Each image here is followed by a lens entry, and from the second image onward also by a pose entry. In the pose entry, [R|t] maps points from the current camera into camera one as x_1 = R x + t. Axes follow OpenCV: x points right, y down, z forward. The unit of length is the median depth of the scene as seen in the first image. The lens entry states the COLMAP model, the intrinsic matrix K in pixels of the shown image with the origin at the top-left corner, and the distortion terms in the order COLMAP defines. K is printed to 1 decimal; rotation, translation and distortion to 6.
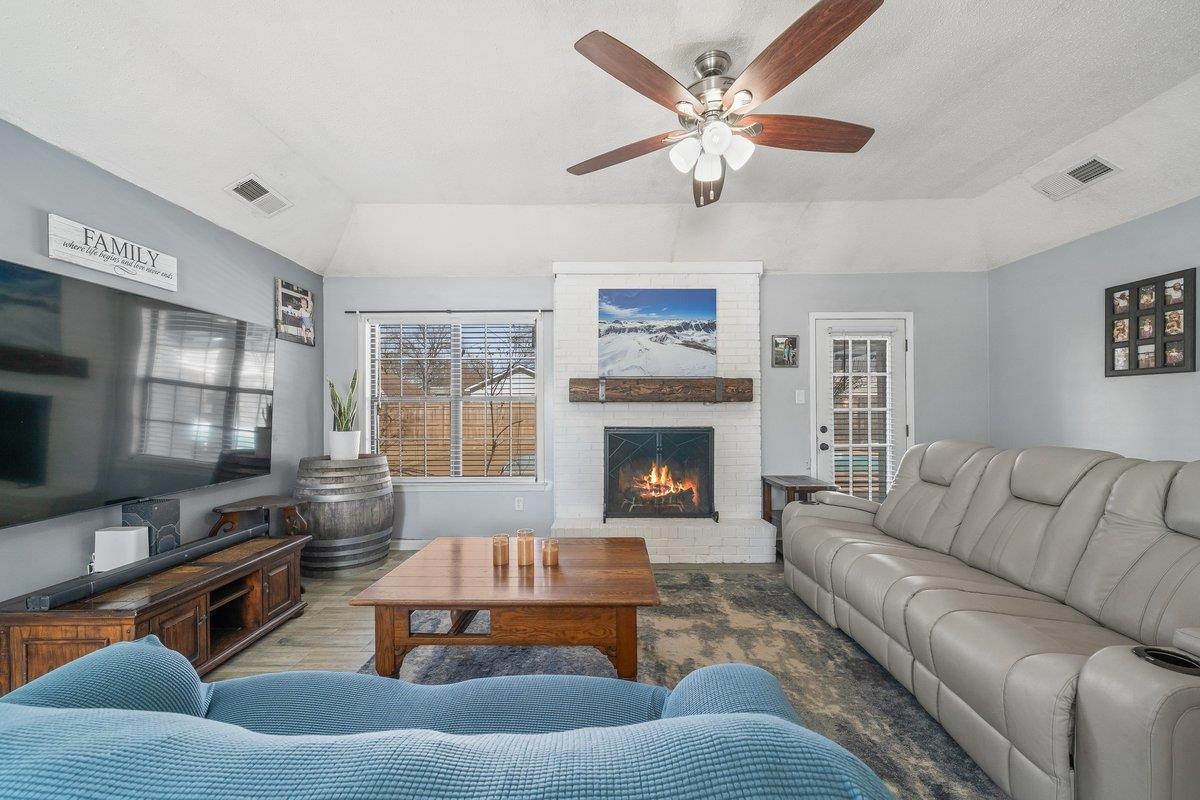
lens RADIAL K [[461.2, 0, 580.4], [0, 461.2, 414.5], [0, 0, 1]] dist [-0.004754, -0.000225]
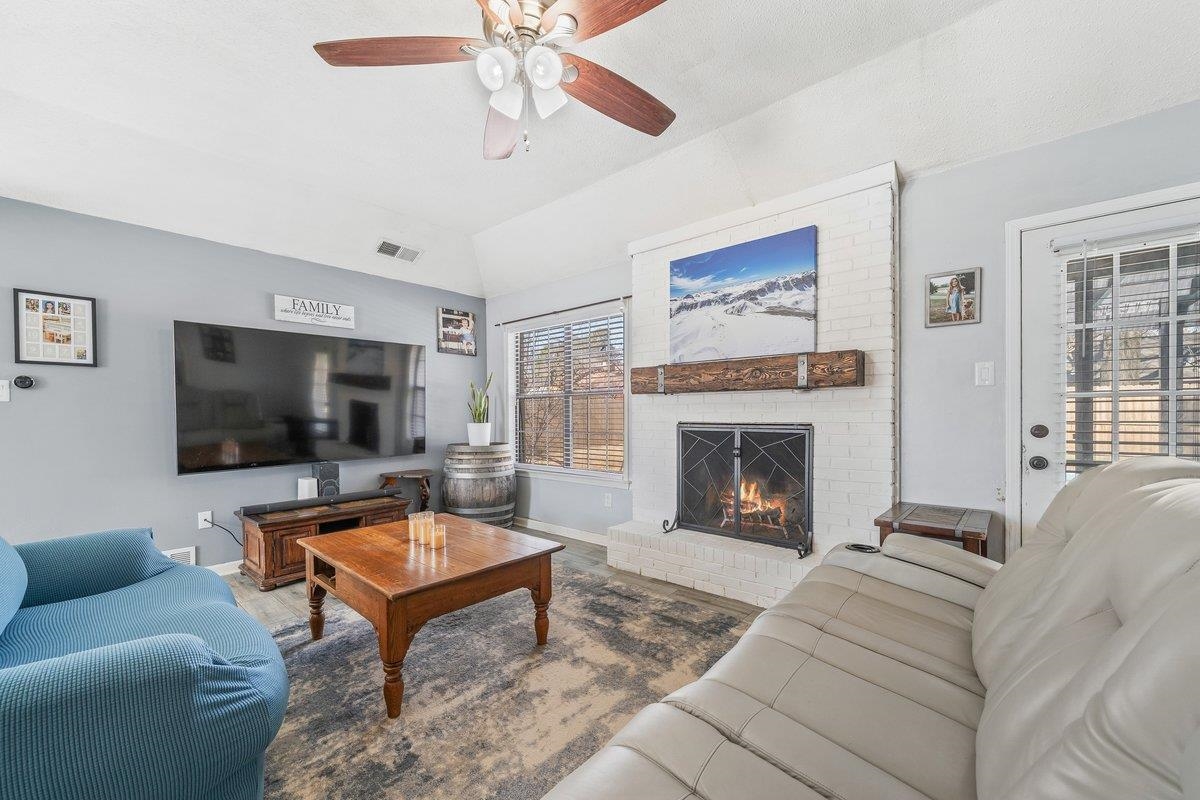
lens RADIAL K [[462.1, 0, 575.1], [0, 462.1, 422.7], [0, 0, 1]] dist [-0.003171, -0.000445]
pose [[0.750863, 0.011813, -0.660353, 0.484680], [0.002850, 0.999773, 0.021126, 0.009453], [0.660452, -0.017744, 0.750658, 0.233816]]
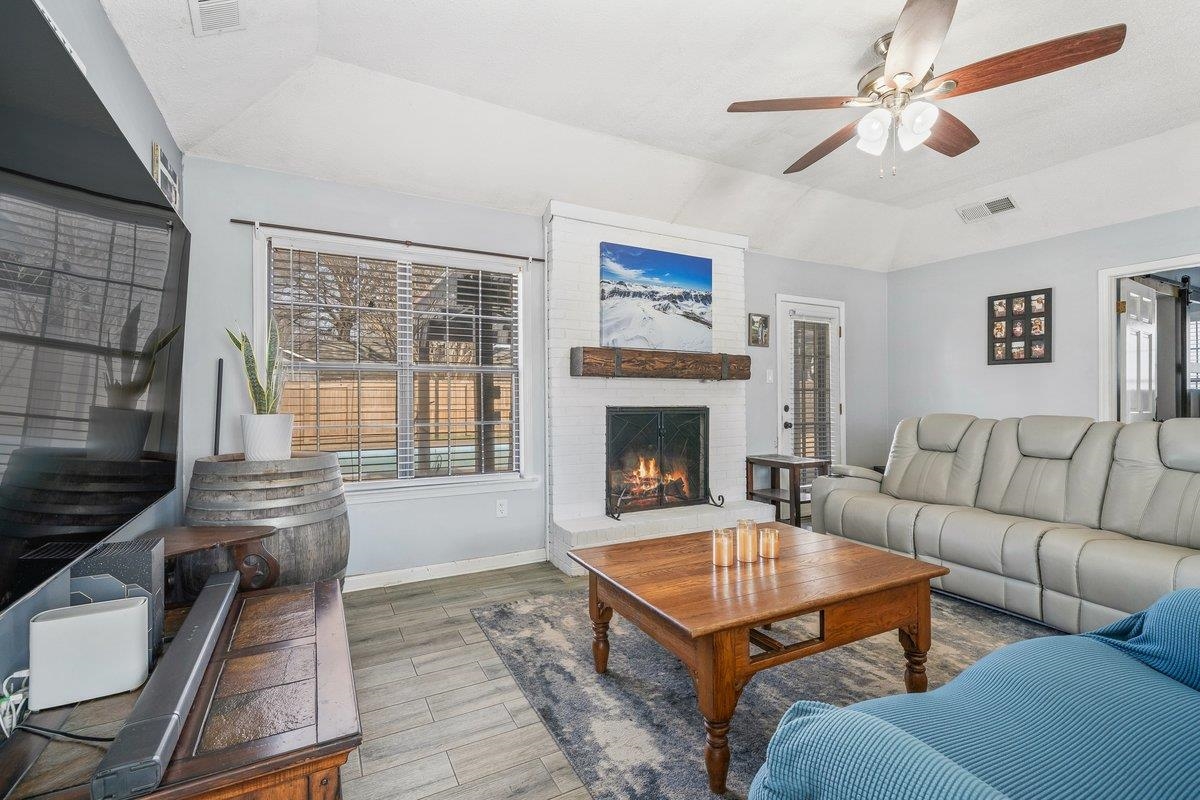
lens RADIAL K [[551.9, 0, 570.9], [0, 551.9, 400.1], [0, 0, 1]] dist [-0.001461, 0.001004]
pose [[0.877655, 0.002794, 0.479285, -0.496618], [-0.001192, 0.999993, -0.003647, 0.019327], [-0.479291, 0.002630, 0.877652, 0.150302]]
